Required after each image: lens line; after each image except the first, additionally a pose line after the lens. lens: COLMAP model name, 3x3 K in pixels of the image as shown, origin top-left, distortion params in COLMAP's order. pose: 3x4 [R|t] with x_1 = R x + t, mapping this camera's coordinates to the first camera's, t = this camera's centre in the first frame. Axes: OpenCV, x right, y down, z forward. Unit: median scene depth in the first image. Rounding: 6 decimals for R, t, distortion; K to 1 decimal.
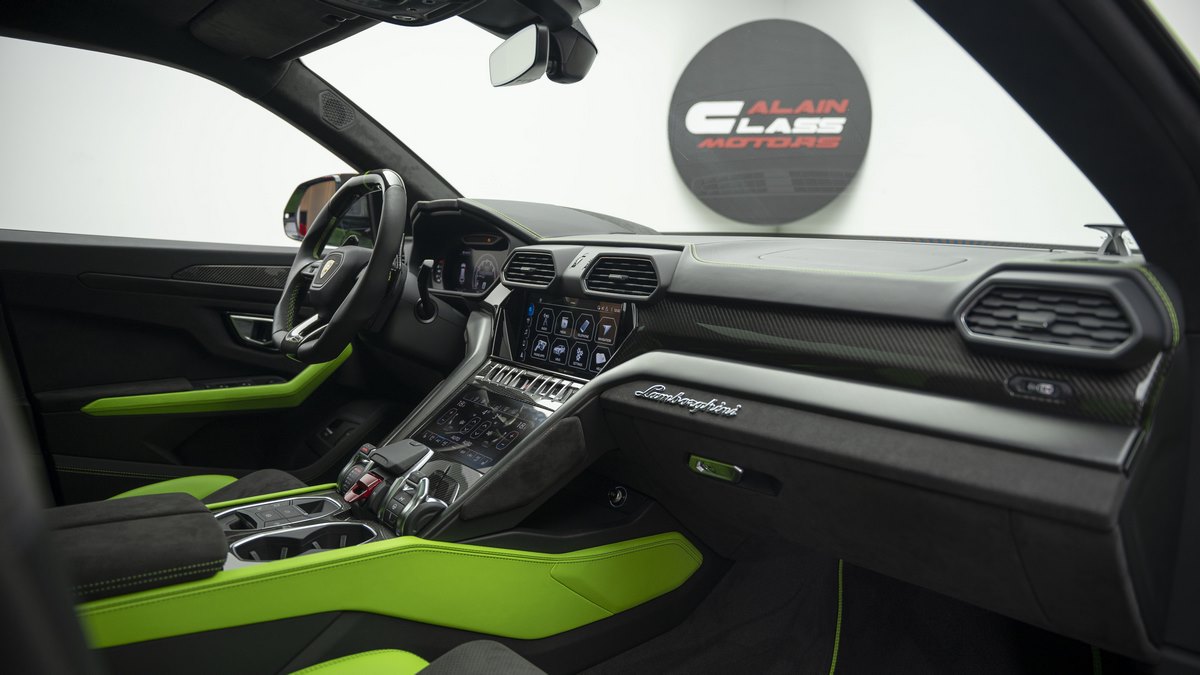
lens RADIAL K [[839.6, 0, 603.0], [0, 839.6, 350.8], [0, 0, 1]] dist [-0.183829, 0.147283]
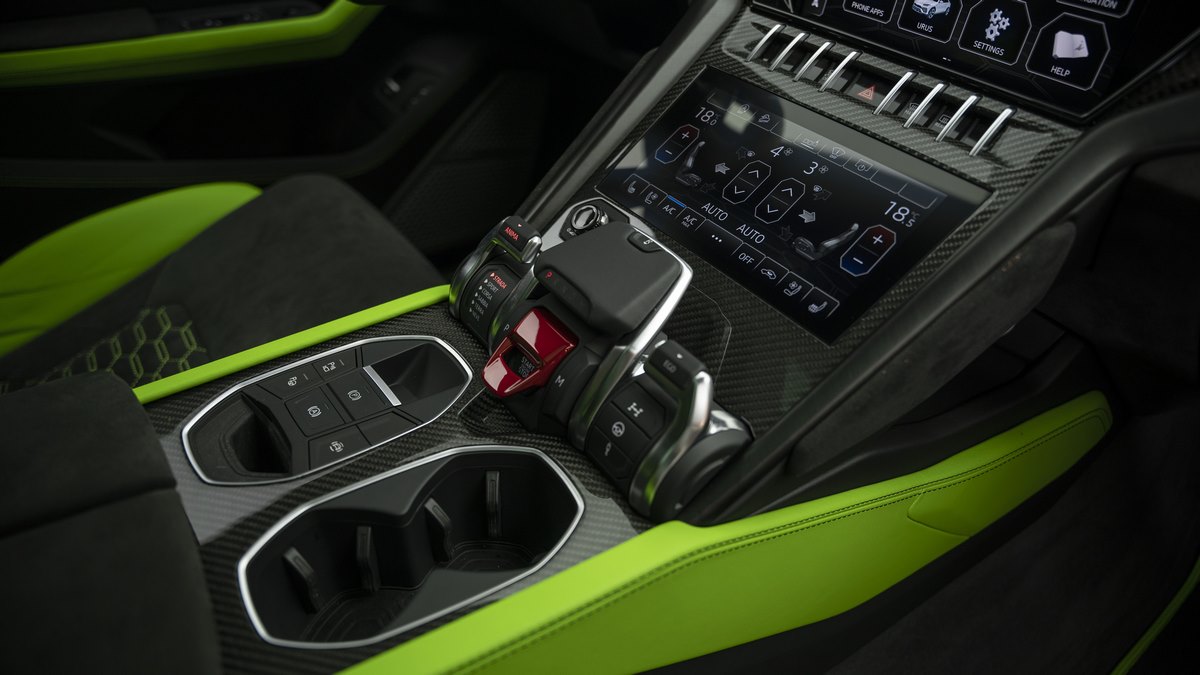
lens RADIAL K [[839.6, 0, 603.0], [0, 839.6, 350.8], [0, 0, 1]] dist [-0.183829, 0.147283]
pose [[0.997983, 0.049531, -0.039707, -0.213163], [-0.024926, 0.880995, 0.472469, -0.038307], [0.058384, -0.470526, 0.880453, 0.563390]]
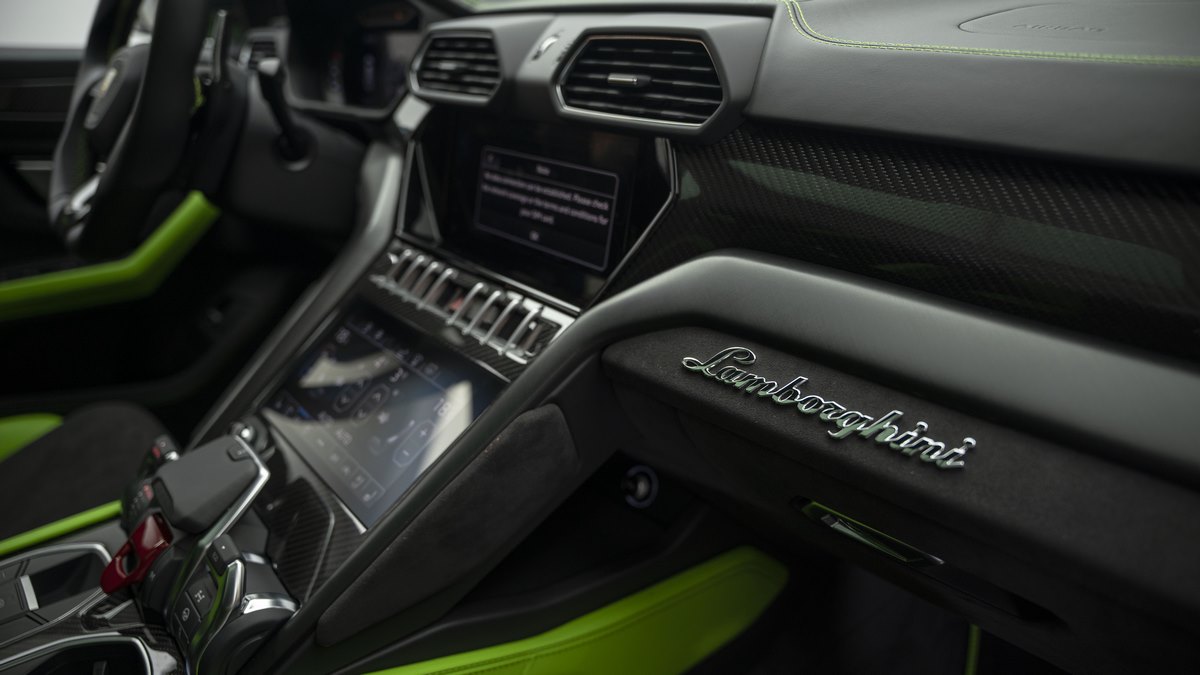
lens RADIAL K [[839.6, 0, 603.0], [0, 839.6, 350.8], [0, 0, 1]] dist [-0.183829, 0.147283]
pose [[0.999050, -0.043501, -0.002611, -0.001423], [0.042715, 0.965589, 0.256541, -0.059452], [-0.008638, -0.256409, 0.966530, 0.510633]]
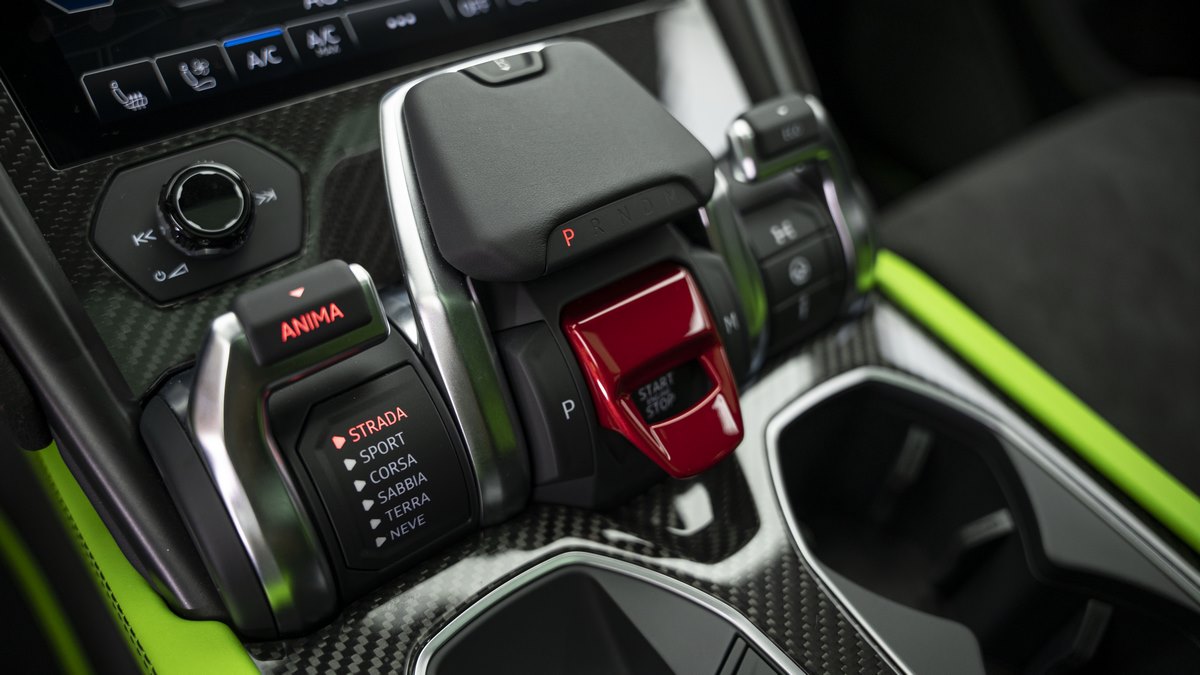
lens RADIAL K [[936.9, 0, 600.0], [0, 936.9, 337.5], [0, 0, 1]] dist [-0.083843, 0.004393]
pose [[-0.017963, -0.726308, 0.687135, -0.404532], [0.010568, 0.687070, 0.726515, -0.007004], [-0.999783, 0.020312, -0.004666, 0.924697]]
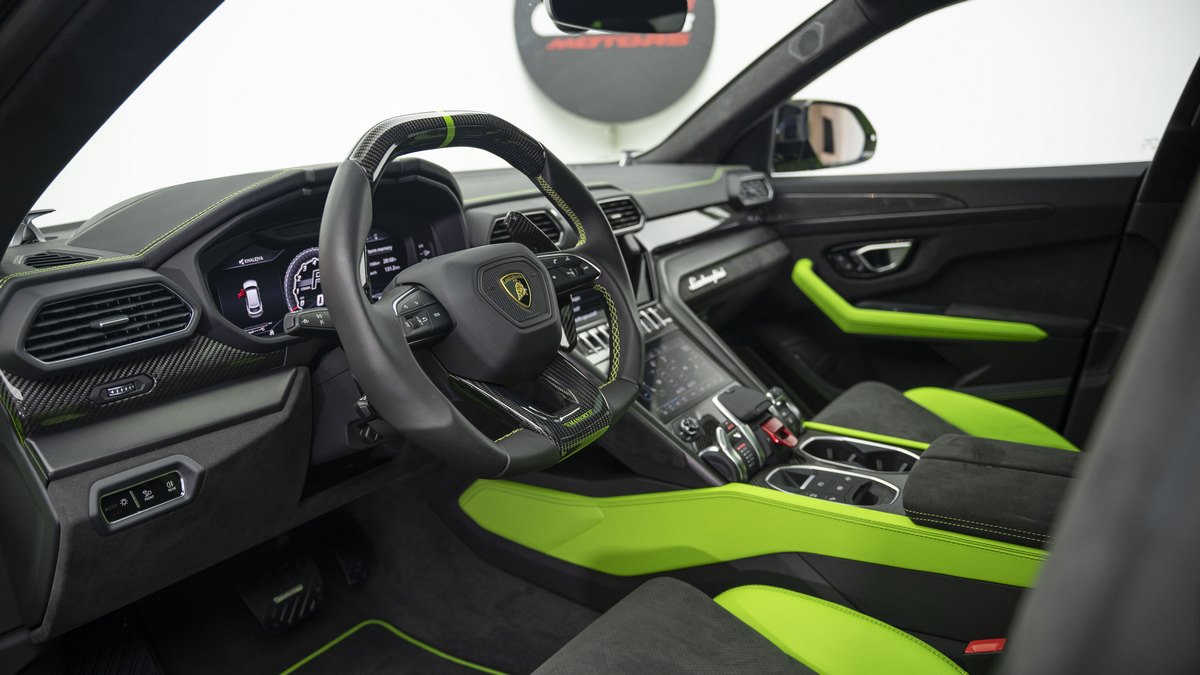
lens RADIAL K [[839.6, 0, 603.0], [0, 839.6, 350.8], [0, 0, 1]] dist [-0.183829, 0.147283]
pose [[-0.307832, -0.256477, 0.916220, -1.063244], [0.163957, 0.934276, 0.316617, -0.278052], [-0.937207, 0.247686, -0.245549, 1.315715]]
